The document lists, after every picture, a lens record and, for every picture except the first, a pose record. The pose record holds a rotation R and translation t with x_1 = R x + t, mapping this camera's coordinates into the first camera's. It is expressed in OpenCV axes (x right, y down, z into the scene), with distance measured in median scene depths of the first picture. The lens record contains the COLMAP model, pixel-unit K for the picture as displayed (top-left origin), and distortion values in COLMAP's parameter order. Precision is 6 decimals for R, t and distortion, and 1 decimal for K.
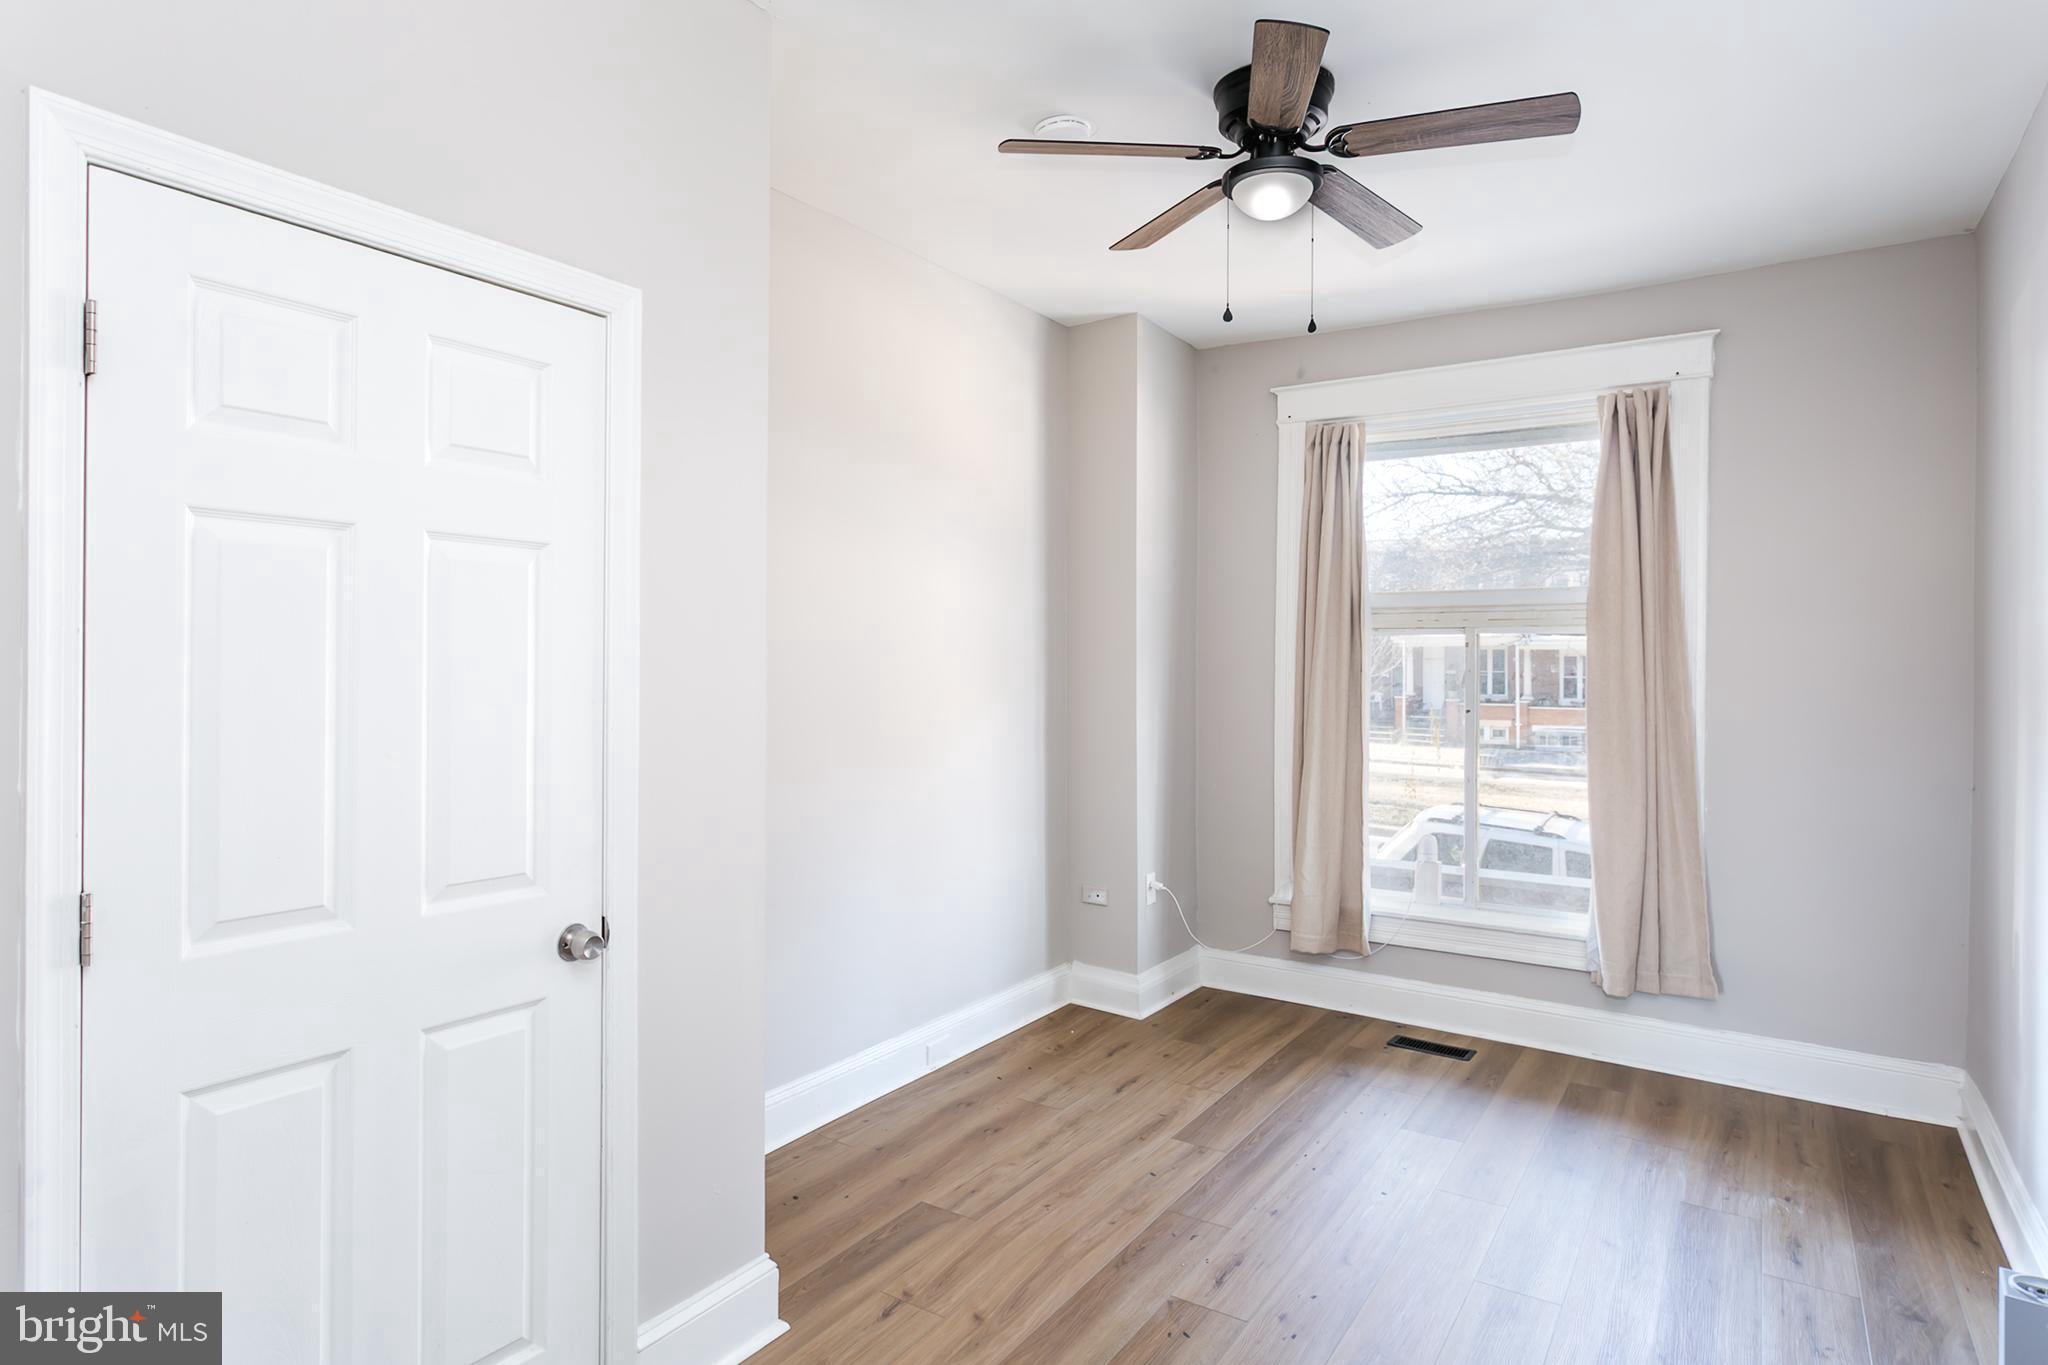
lens RADIAL K [[1150.0, 0, 1019.4], [0, 1150.0, 664.4], [0, 0, 1]] dist [0.003315, 0.000191]
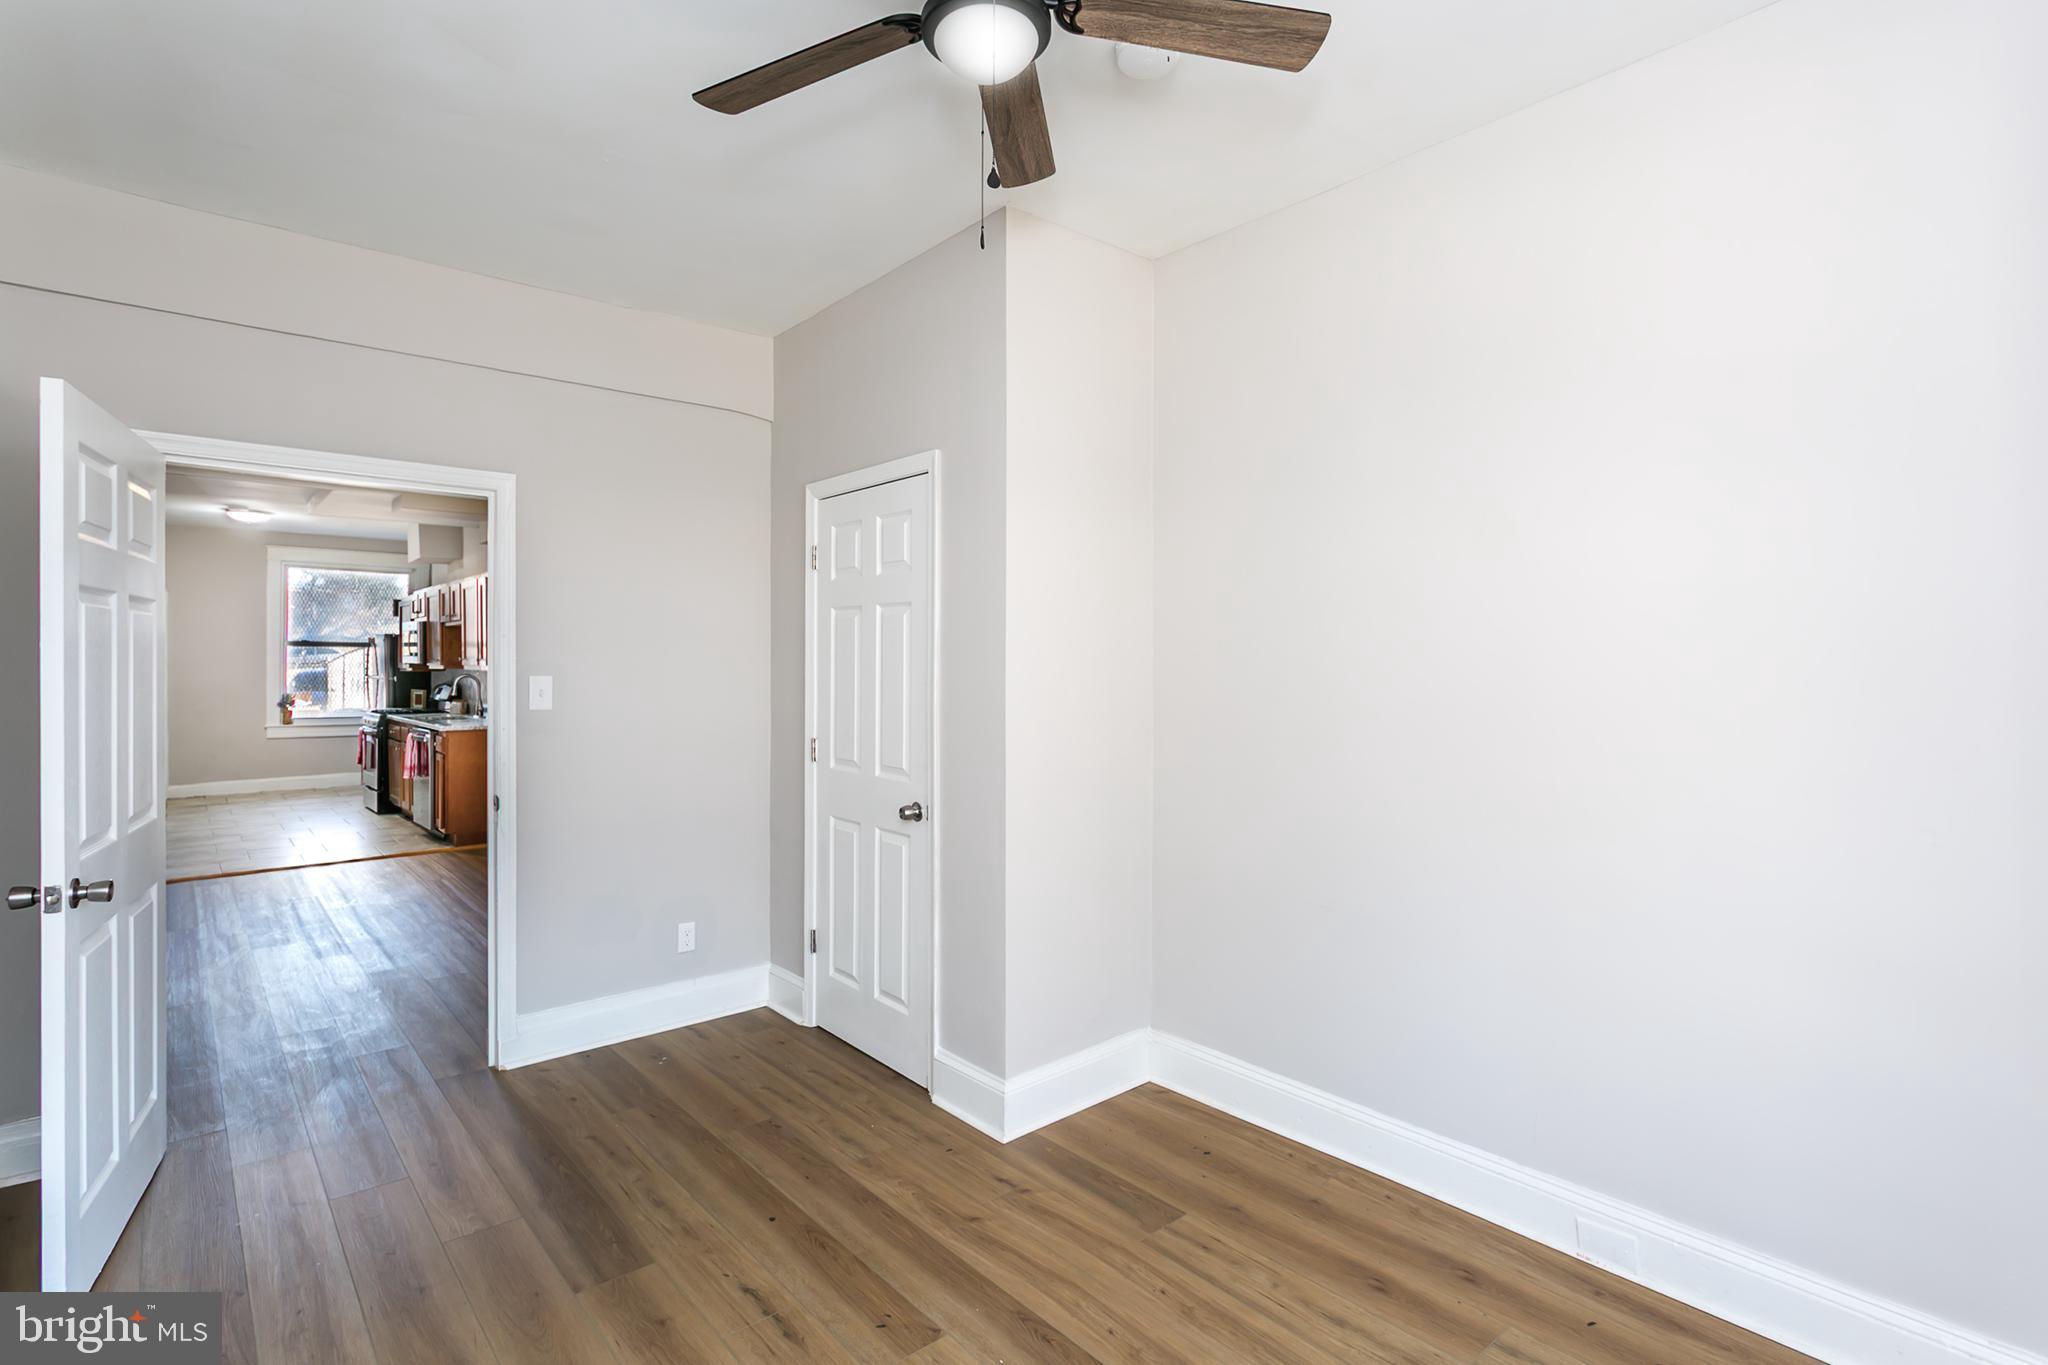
lens RADIAL K [[999.6, 0, 1018.3], [0, 999.6, 676.8], [0, 0, 1]] dist [0.006638, 0.000396]
pose [[-0.288533, 0.008184, -0.957435, 0.798345], [-0.002584, 0.999953, 0.009326, 0.002611], [0.957466, 0.005165, -0.288499, 1.149956]]
